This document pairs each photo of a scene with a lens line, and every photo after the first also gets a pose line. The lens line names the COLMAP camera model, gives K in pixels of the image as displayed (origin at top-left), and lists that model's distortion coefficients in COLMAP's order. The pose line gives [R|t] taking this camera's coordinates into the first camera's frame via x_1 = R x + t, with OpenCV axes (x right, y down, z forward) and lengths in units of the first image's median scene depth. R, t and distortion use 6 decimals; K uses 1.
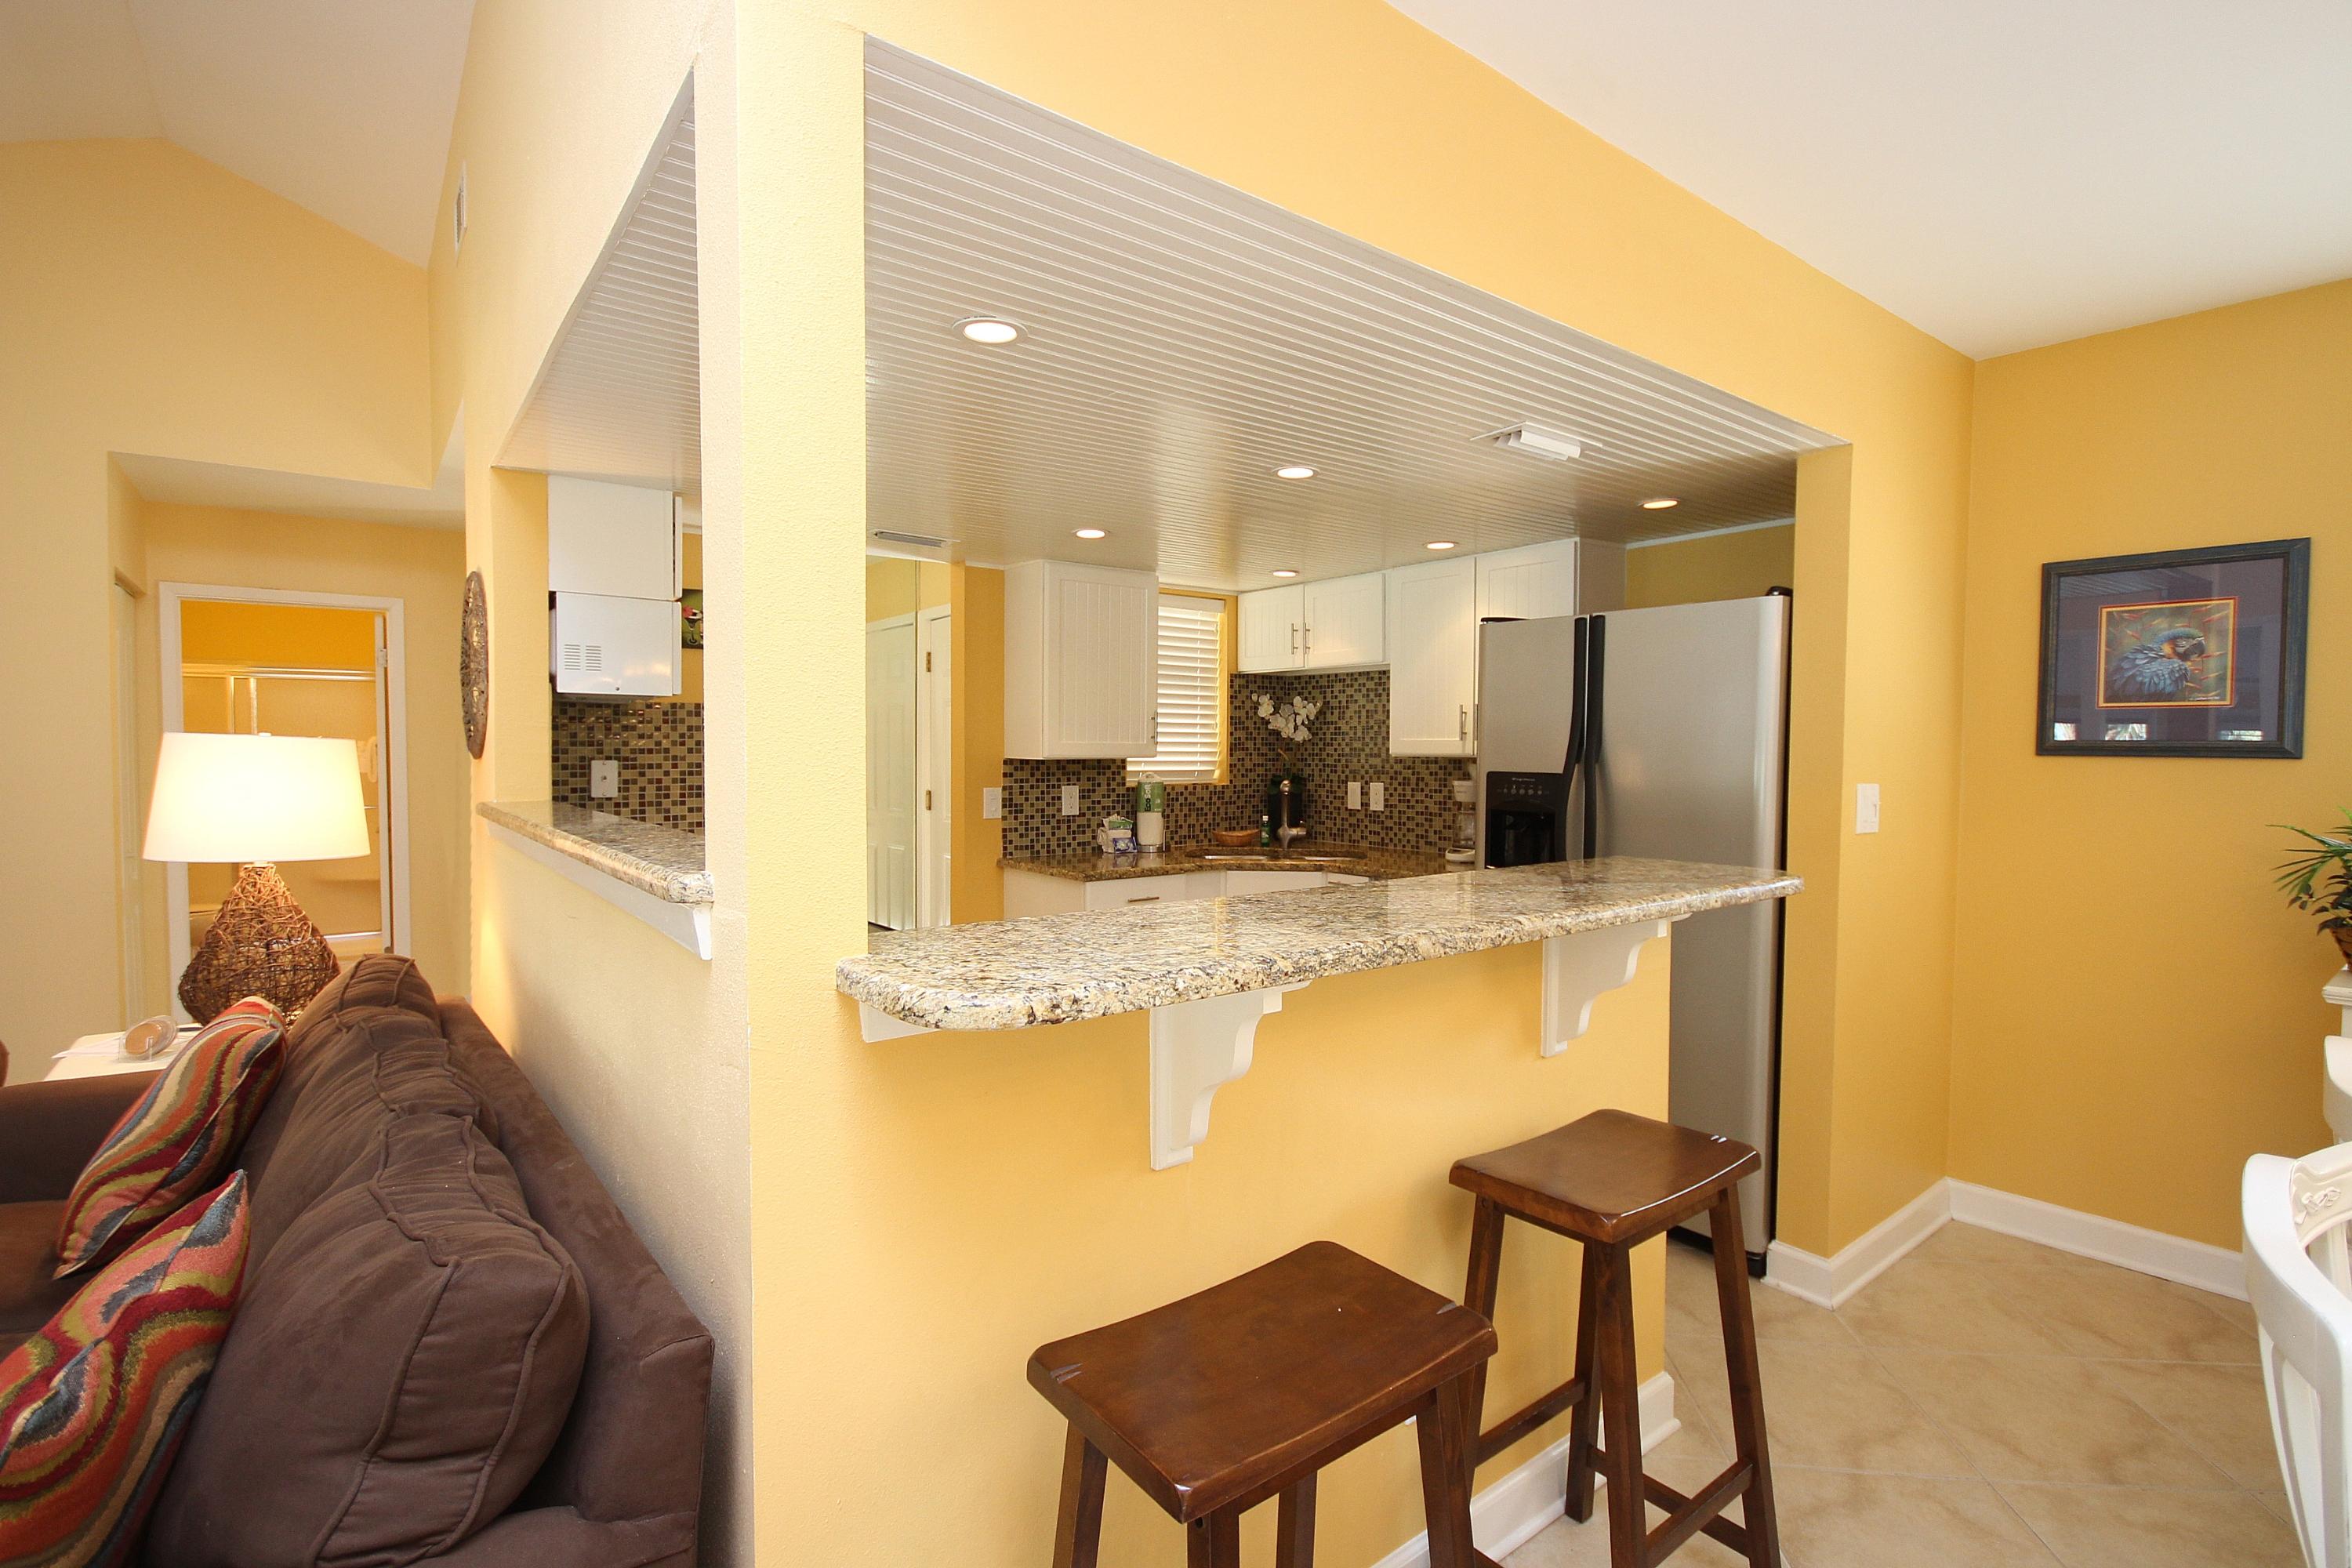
lens RADIAL K [[1092.9, 0, 1177.8], [0, 1092.9, 782.5], [0, 0, 1]] dist [0.004229, -0.007344]
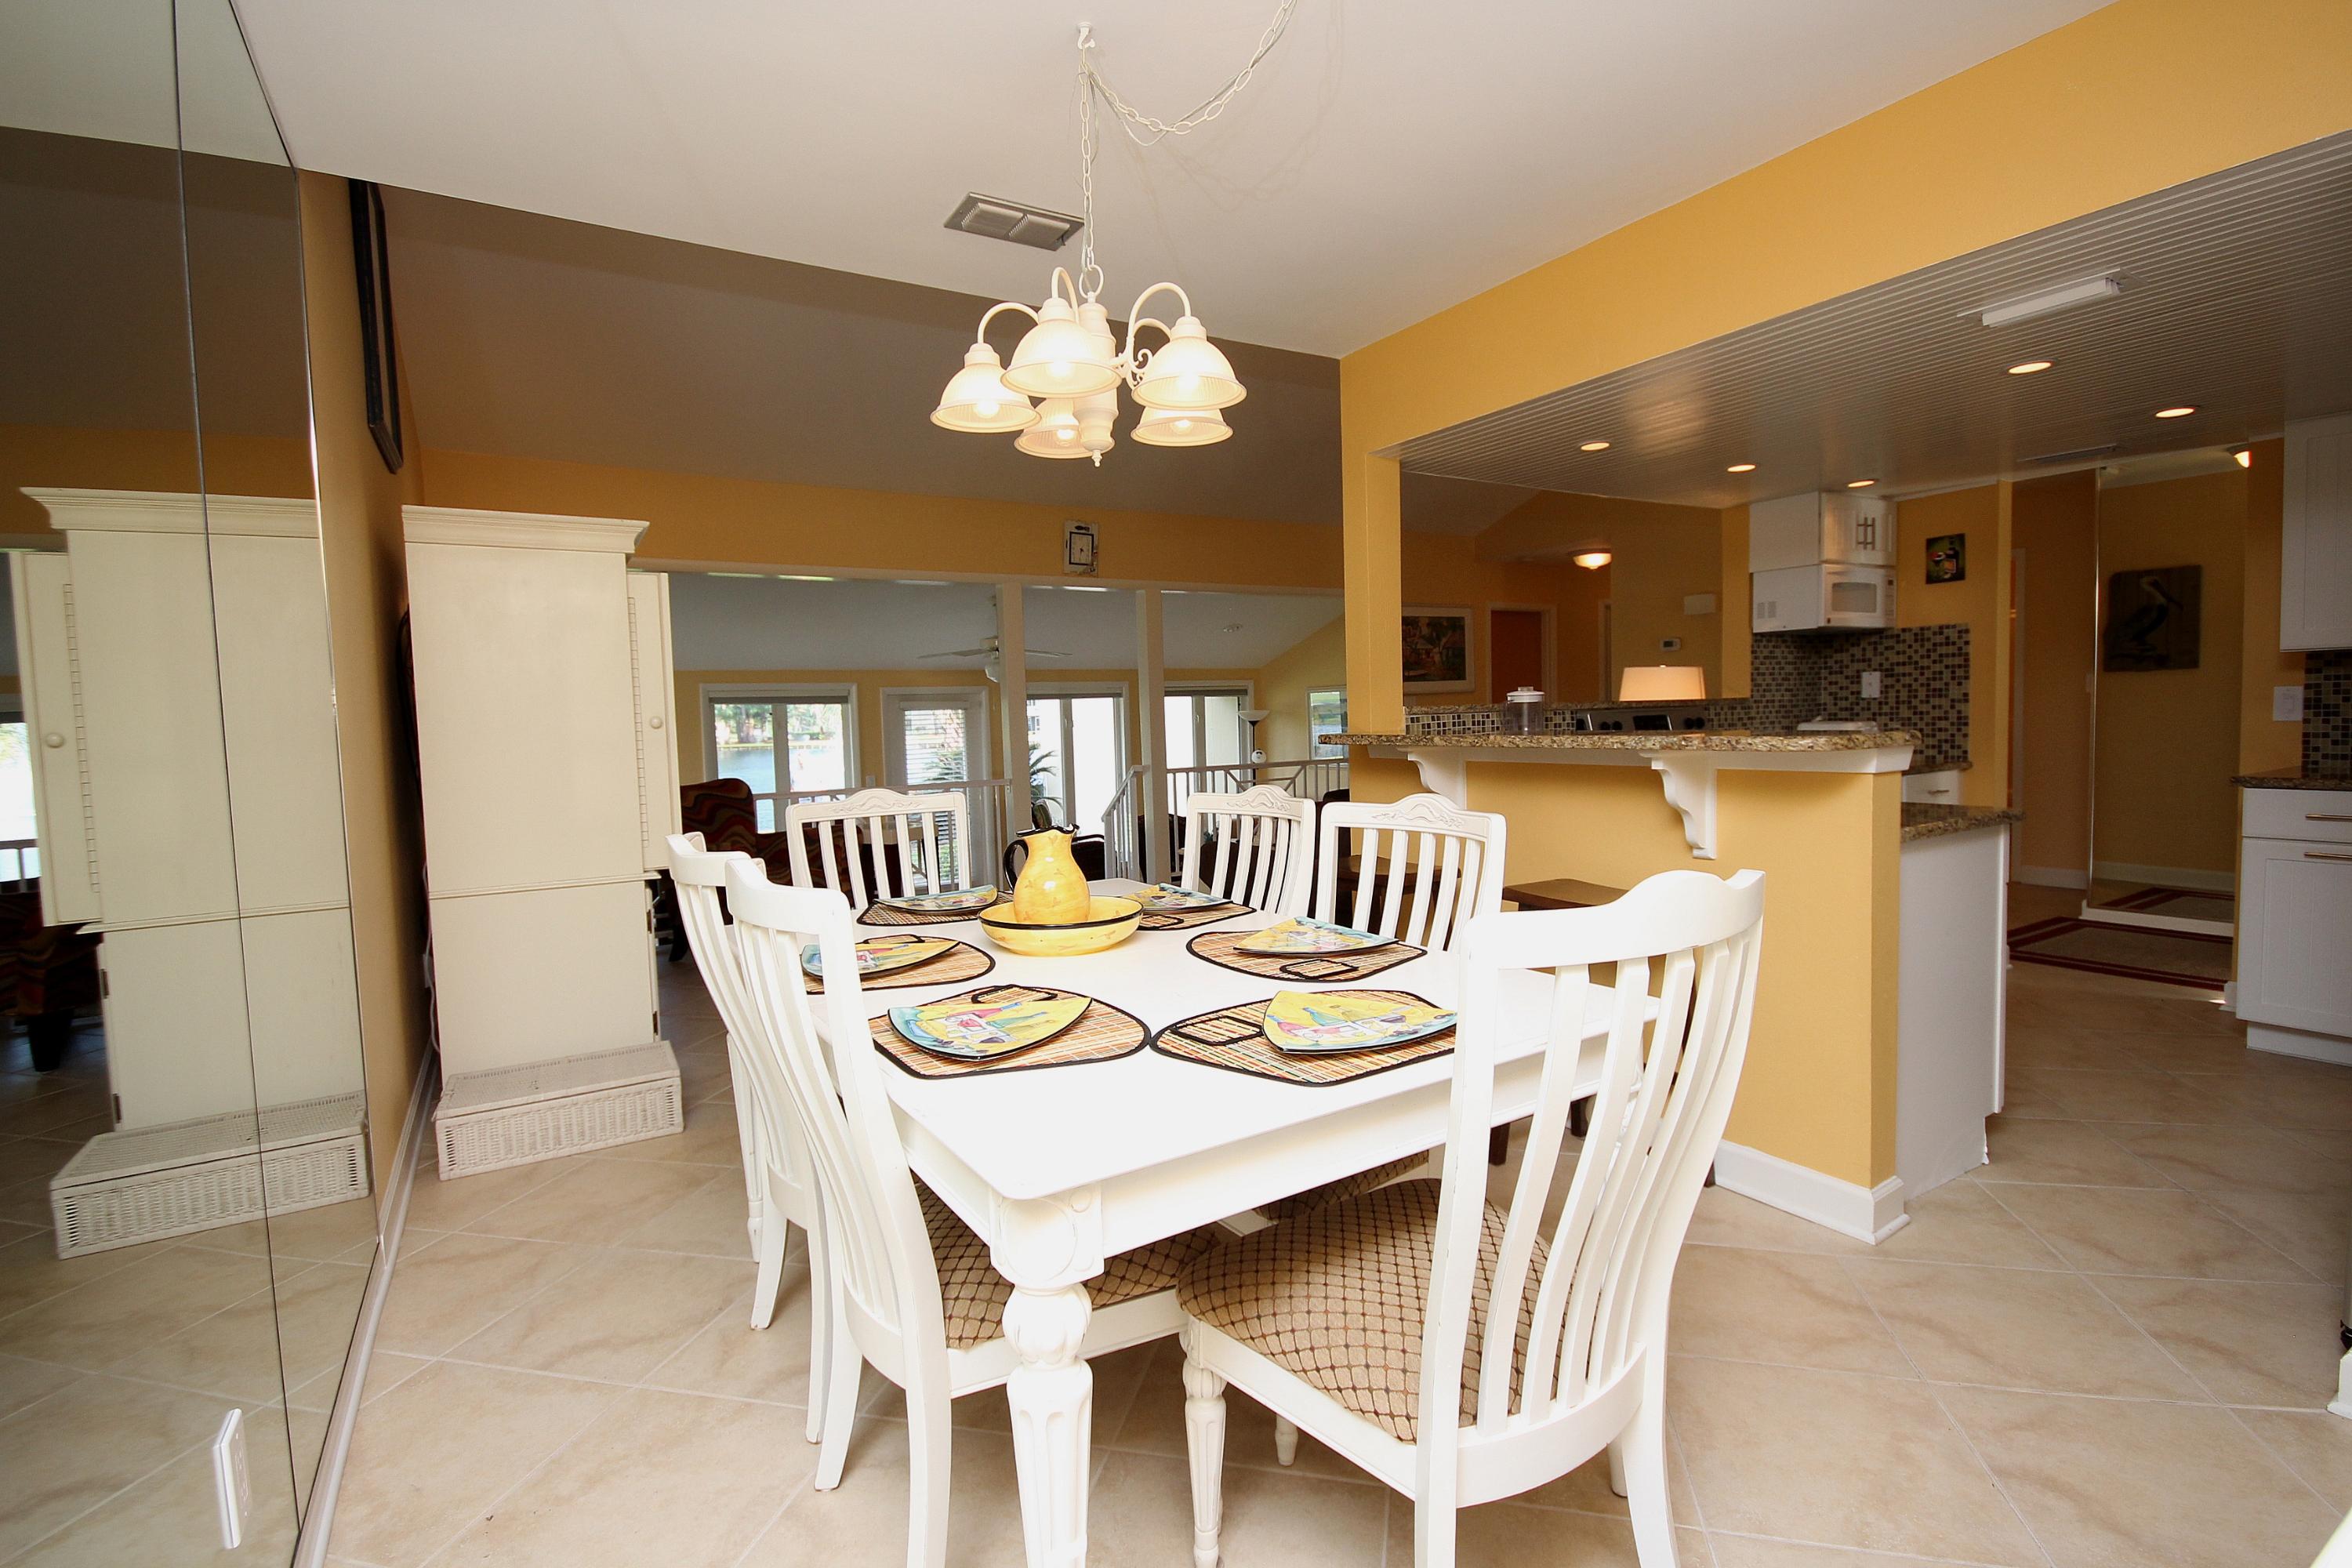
lens RADIAL K [[1092.9, 0, 1191.7], [0, 1092.9, 781.9], [0, 0, 1]] dist [0.004229, -0.007344]
pose [[-0.104461, 0.062049, -0.992591, 0.975414], [-0.001571, 0.998040, 0.062555, 0.034638], [0.994528, 0.008094, -0.104159, 0.261233]]
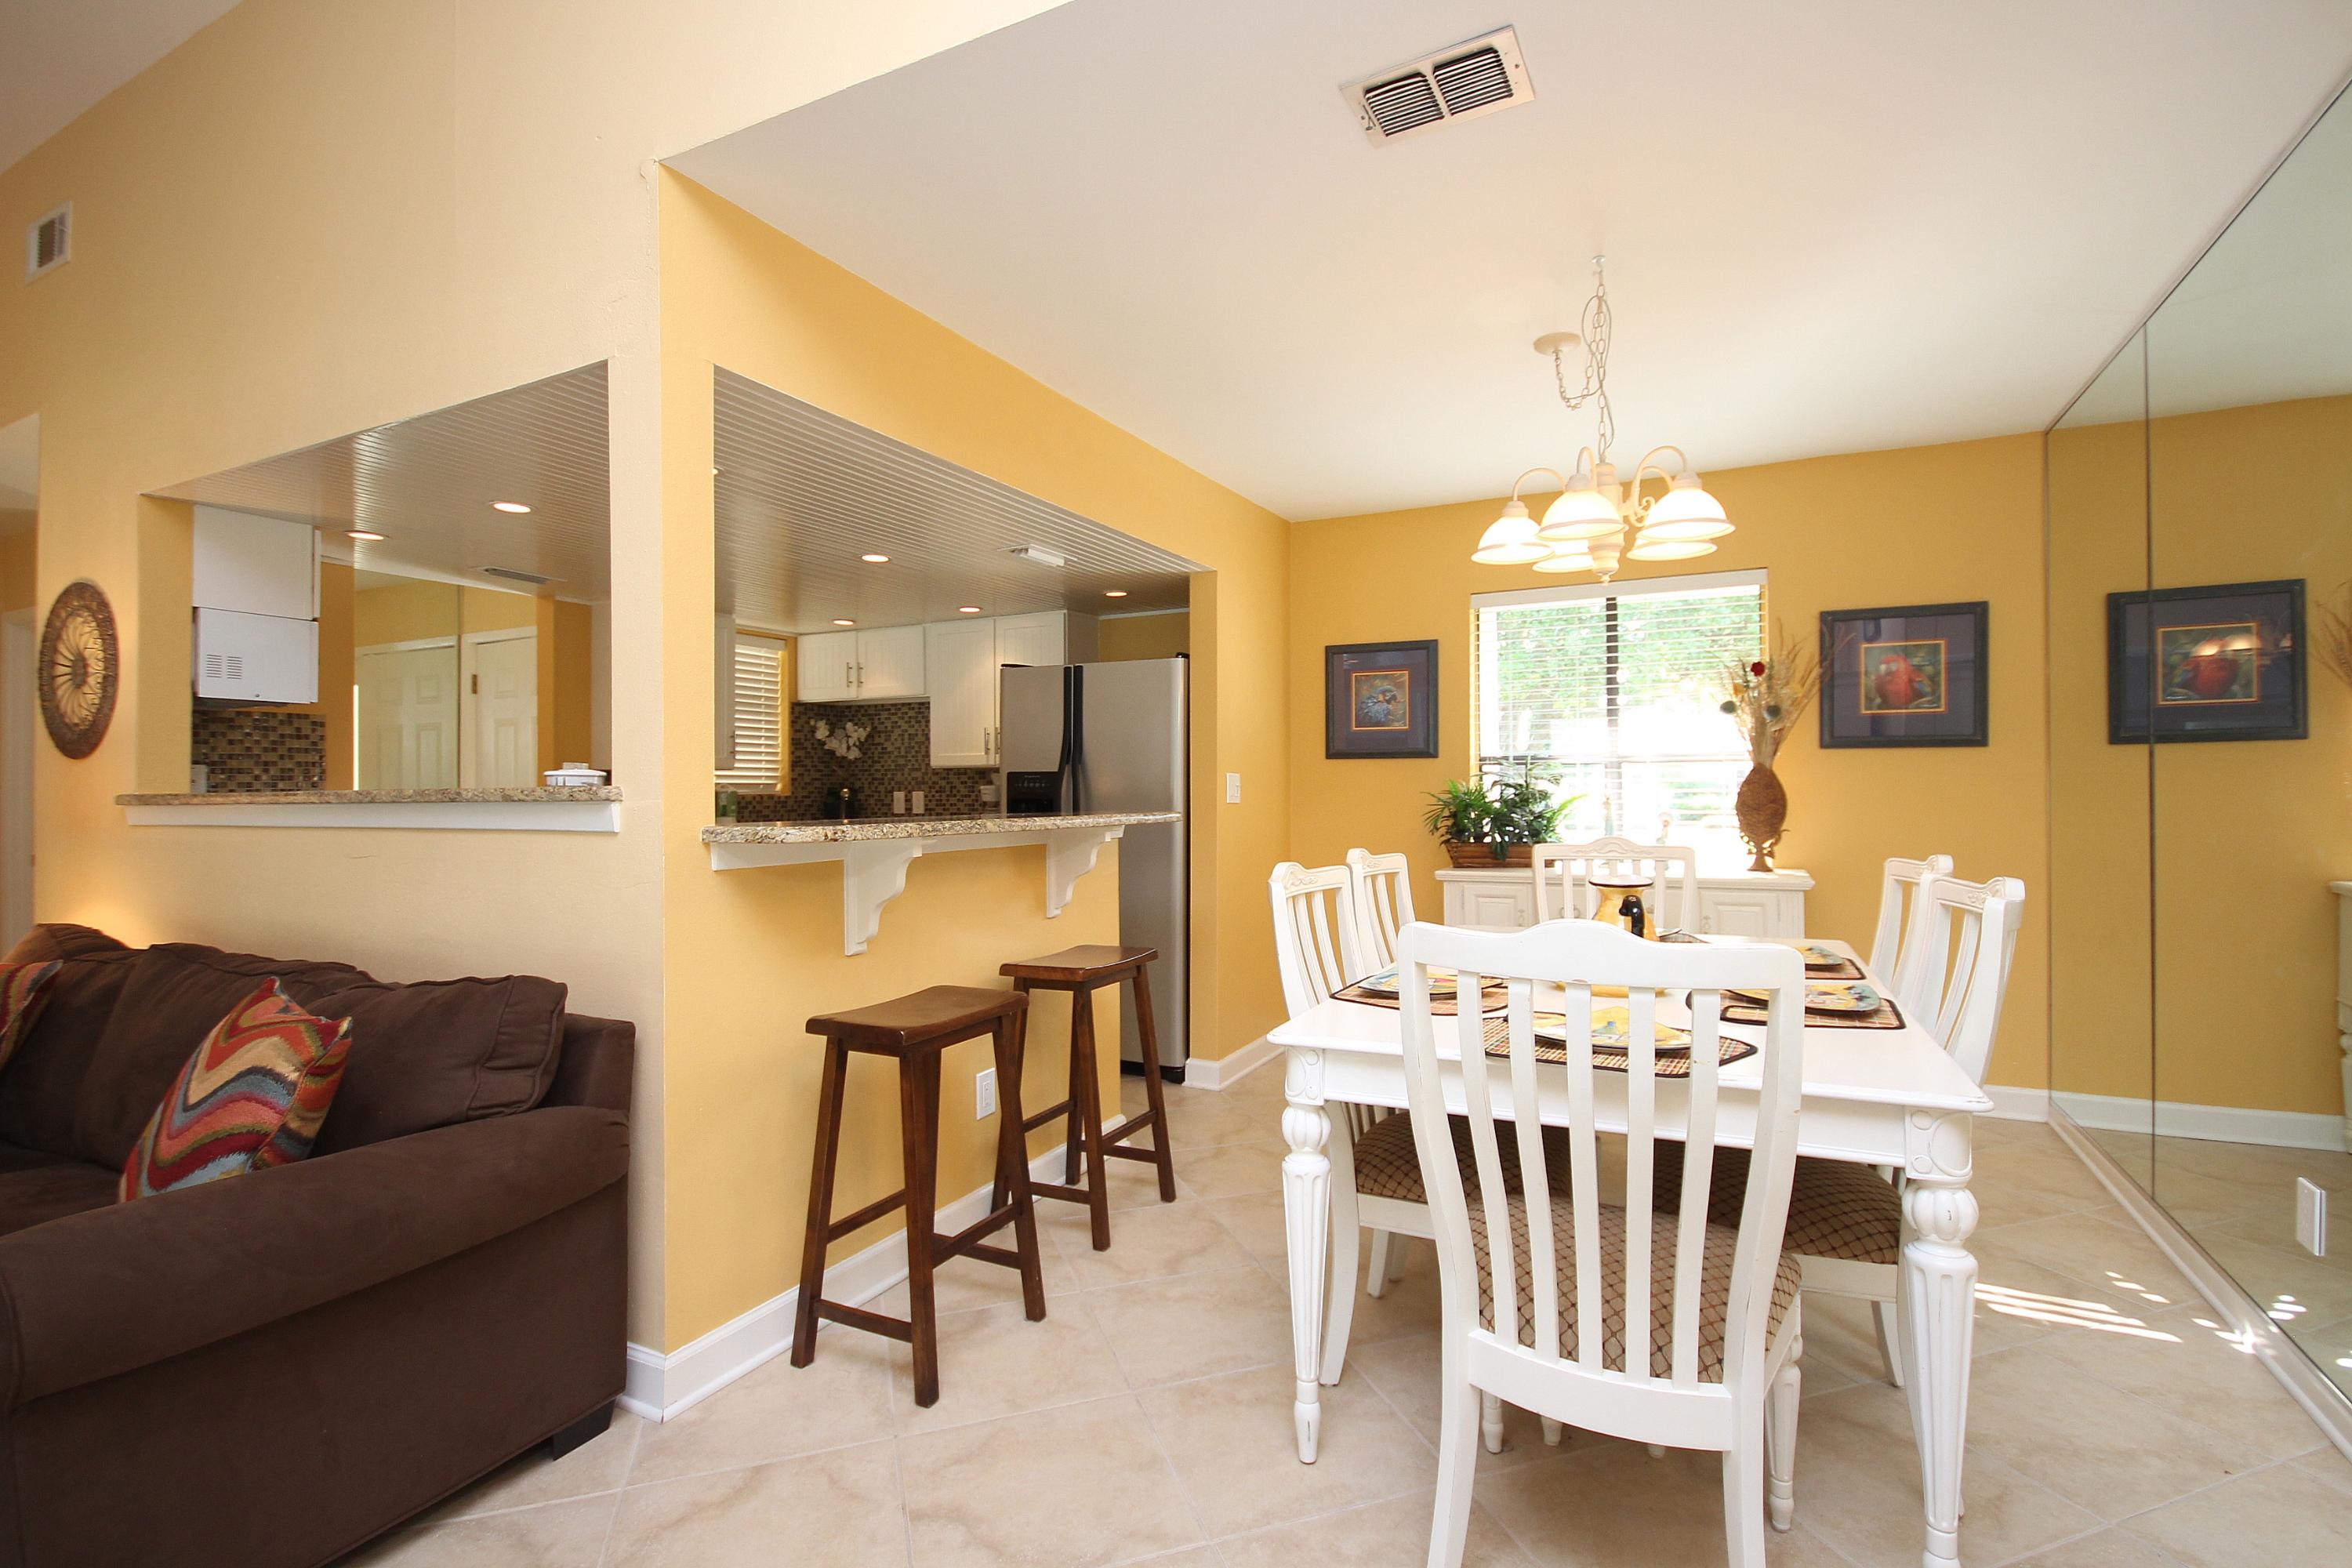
lens RADIAL K [[1092.9, 0, 1185.4], [0, 1092.9, 775.5], [0, 0, 1]] dist [0.004229, -0.007344]
pose [[0.899992, -0.003117, 0.435896, -0.119426], [0.022823, 0.998940, -0.039979, 0.052995], [-0.435309, 0.045929, 0.899109, -0.351906]]
